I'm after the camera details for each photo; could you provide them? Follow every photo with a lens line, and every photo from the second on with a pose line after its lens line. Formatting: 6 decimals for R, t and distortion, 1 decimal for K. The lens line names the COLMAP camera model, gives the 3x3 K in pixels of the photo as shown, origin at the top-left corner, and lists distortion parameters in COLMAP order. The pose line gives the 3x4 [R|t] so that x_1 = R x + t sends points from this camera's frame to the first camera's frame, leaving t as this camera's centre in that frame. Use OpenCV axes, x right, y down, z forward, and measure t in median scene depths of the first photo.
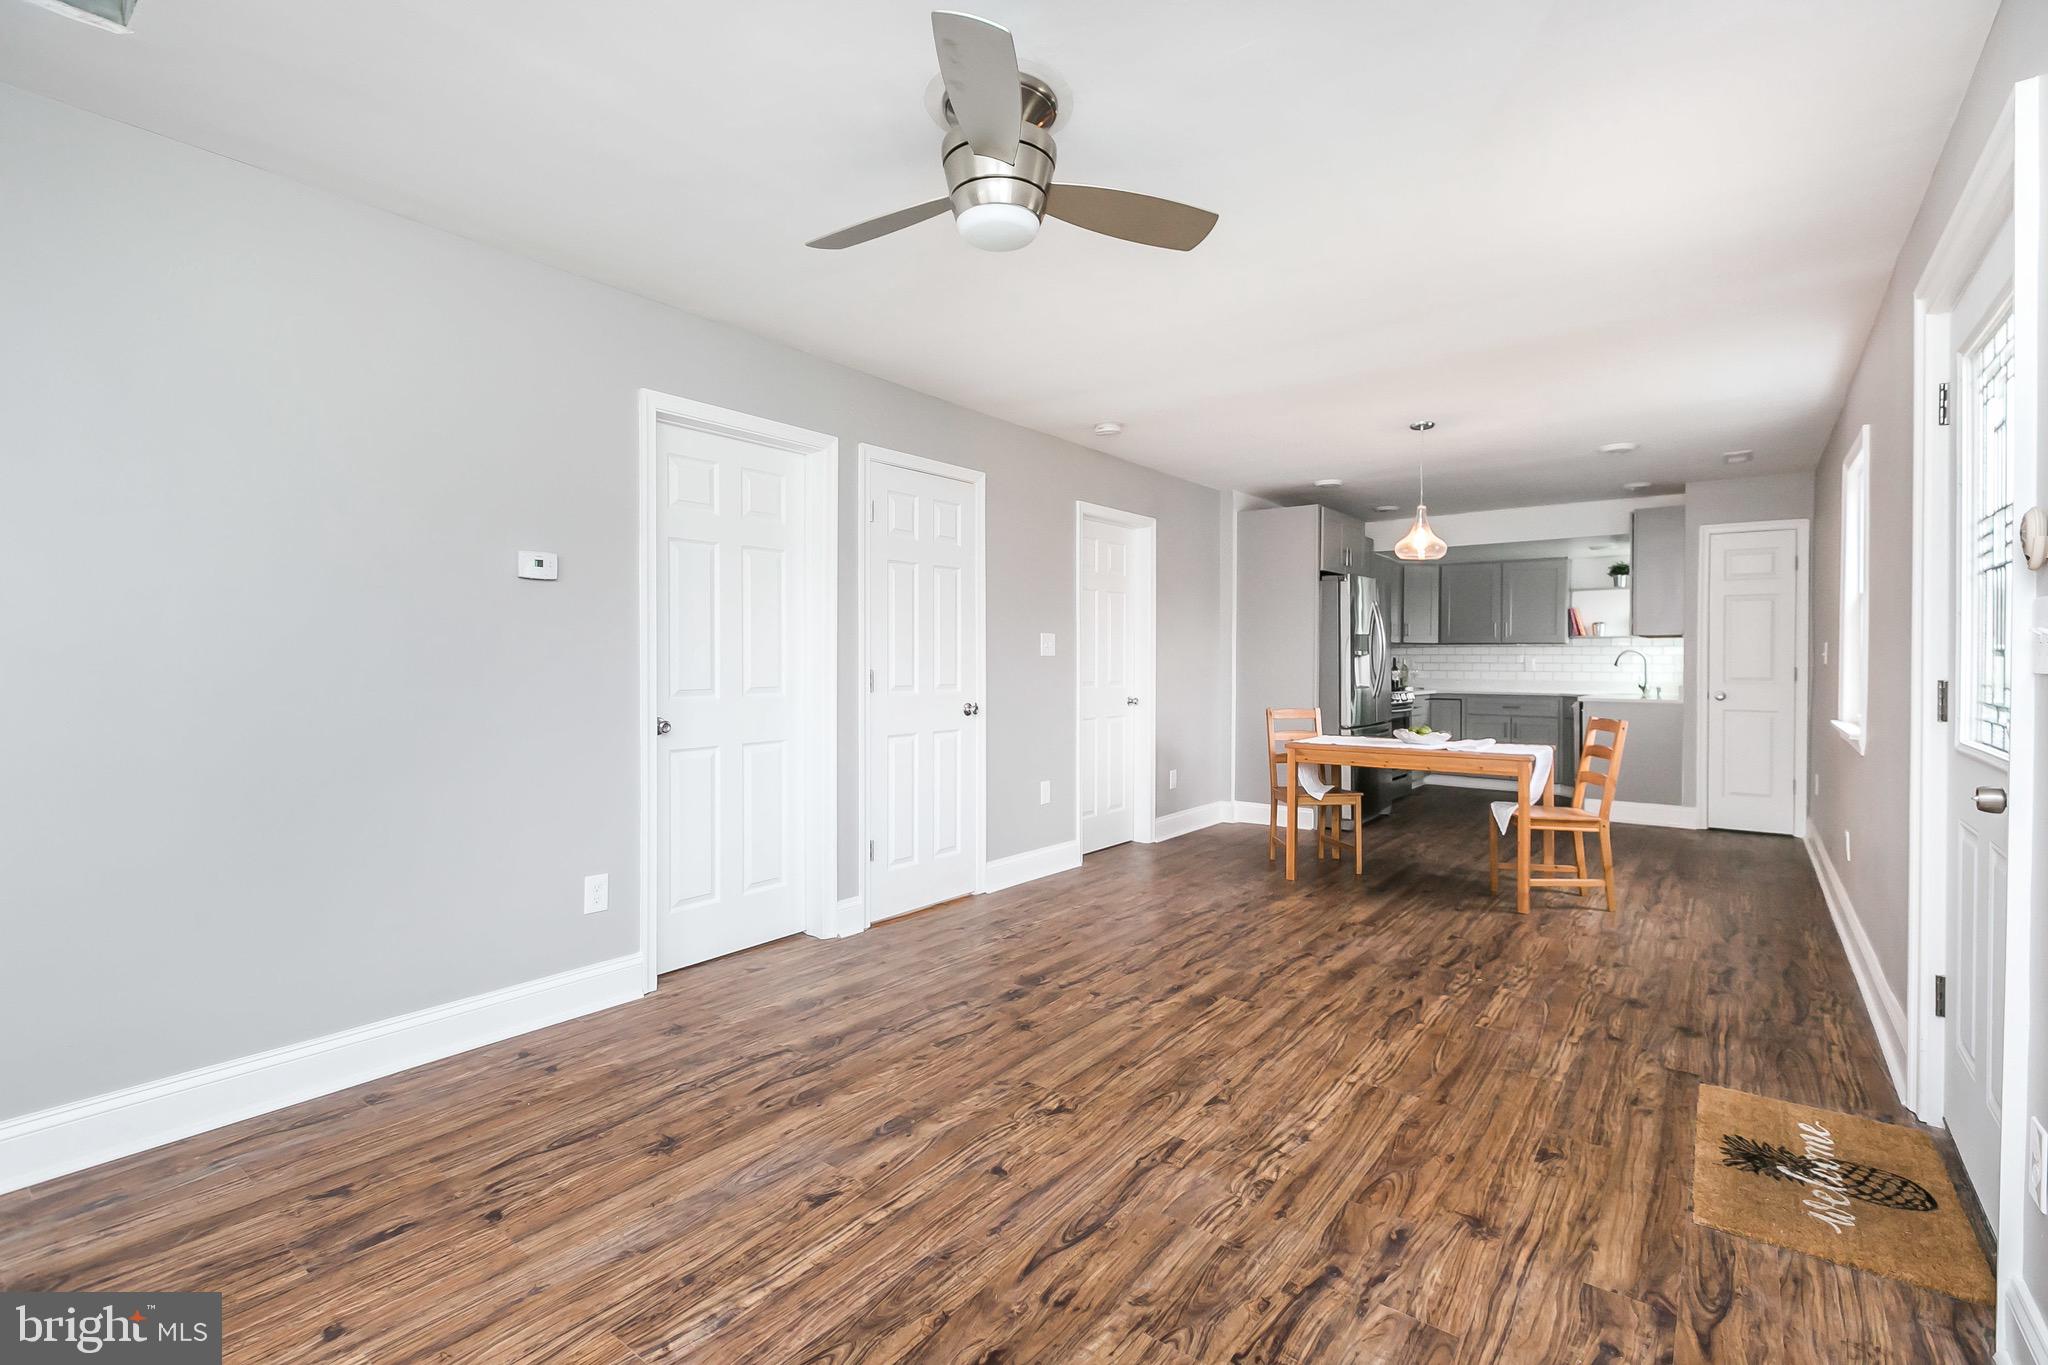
lens RADIAL K [[914.0, 0, 1022.1], [0, 914.0, 672.5], [0, 0, 1]] dist [0.001802, -0.000214]
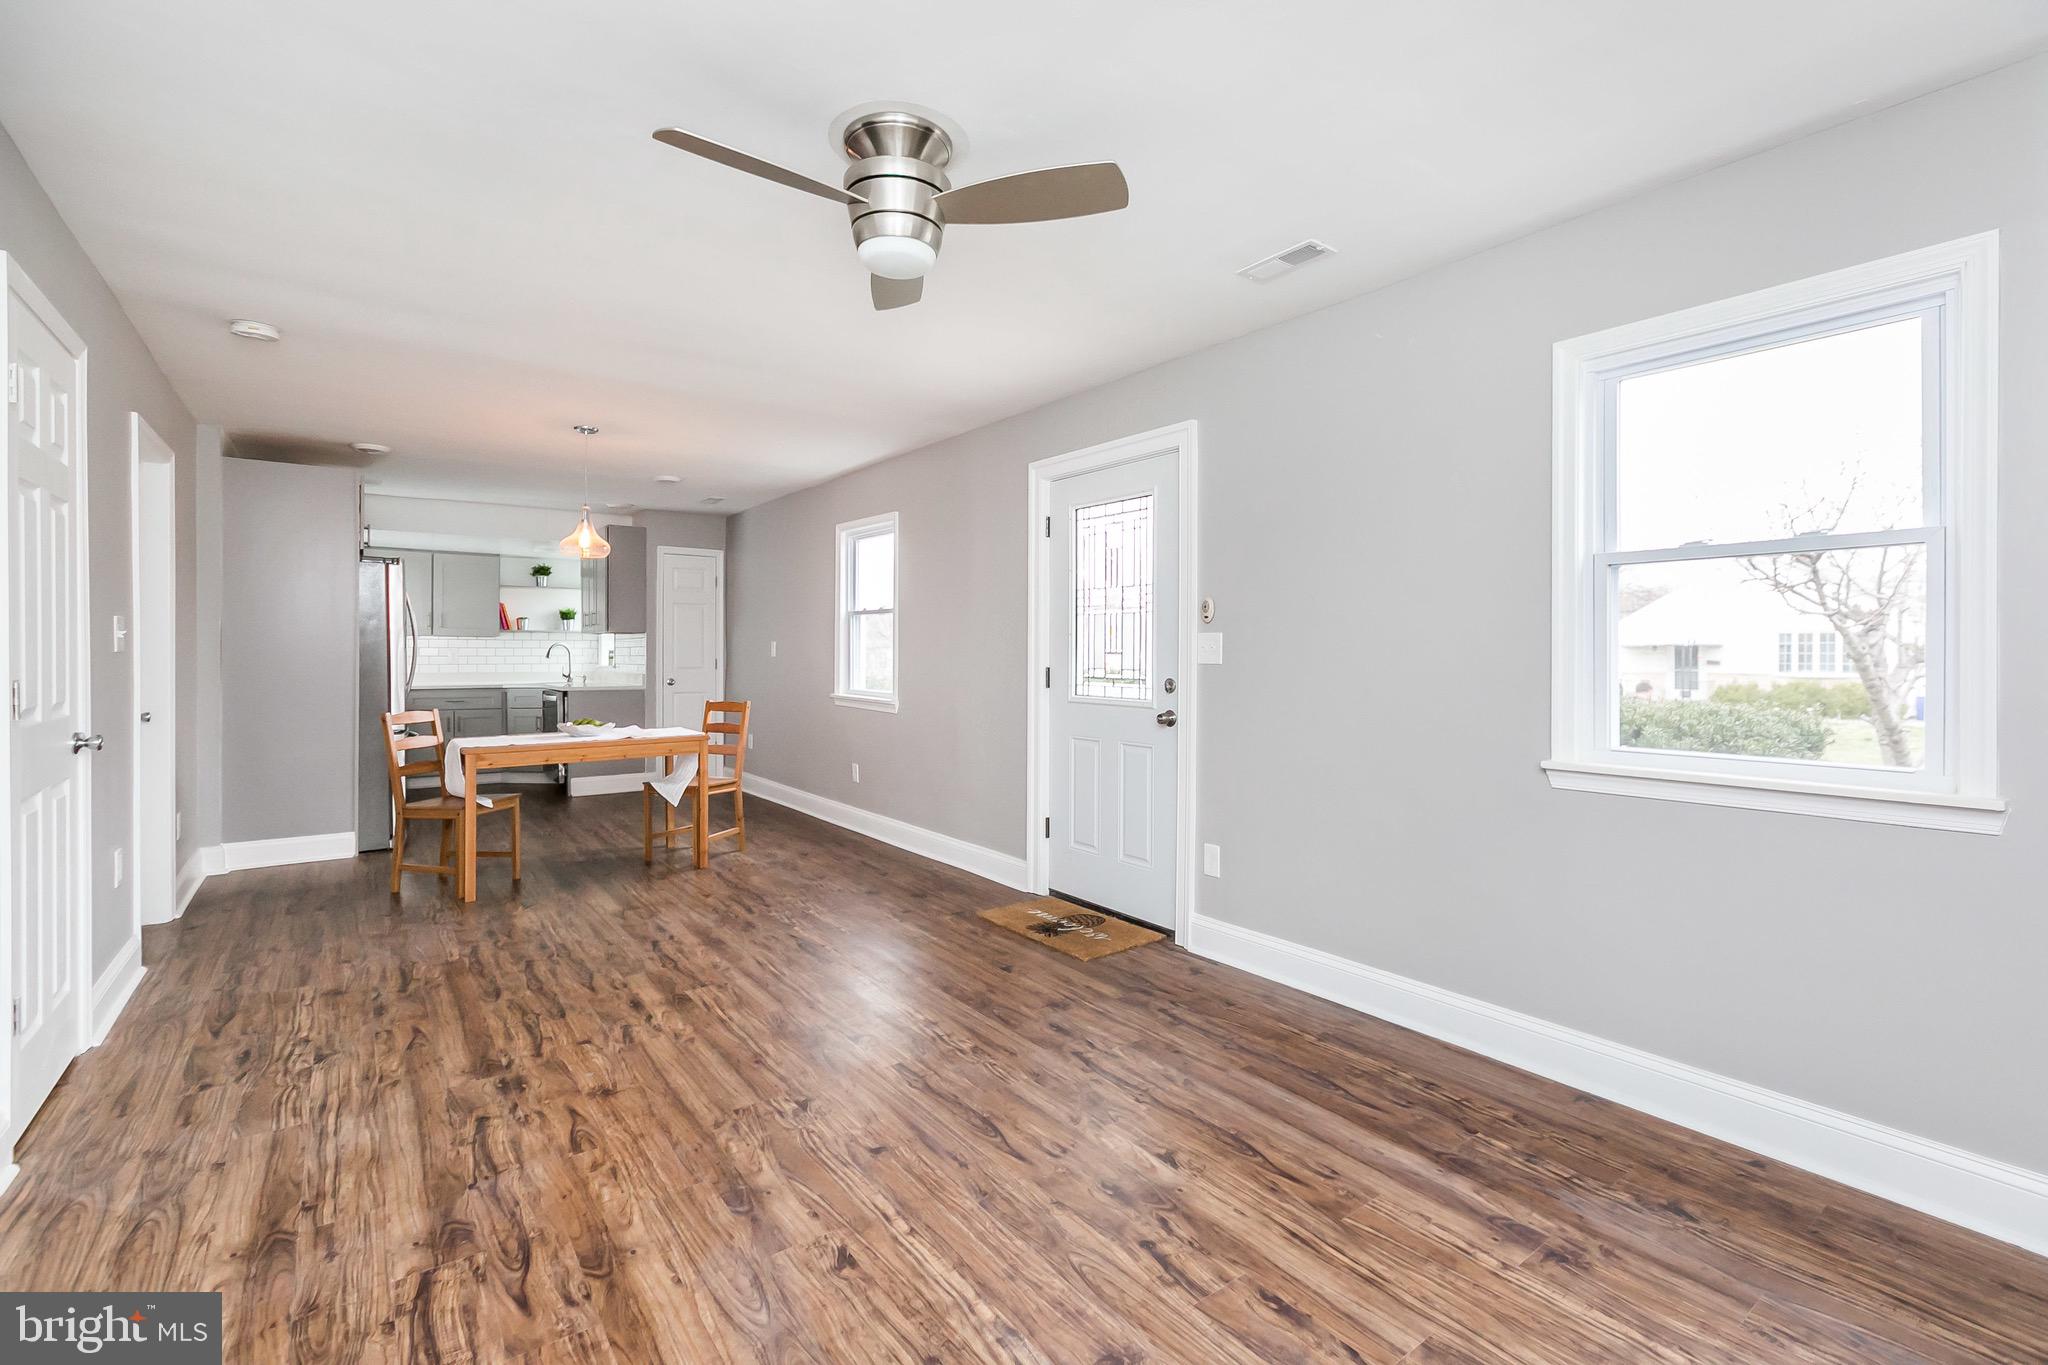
lens RADIAL K [[914.0, 0, 1022.1], [0, 914.0, 672.5], [0, 0, 1]] dist [0.001802, -0.000214]
pose [[0.277548, -0.021348, 0.960475, -0.690967], [0.009571, 0.999765, 0.019455, -0.015421], [-0.960664, 0.003793, 0.277687, 0.387196]]
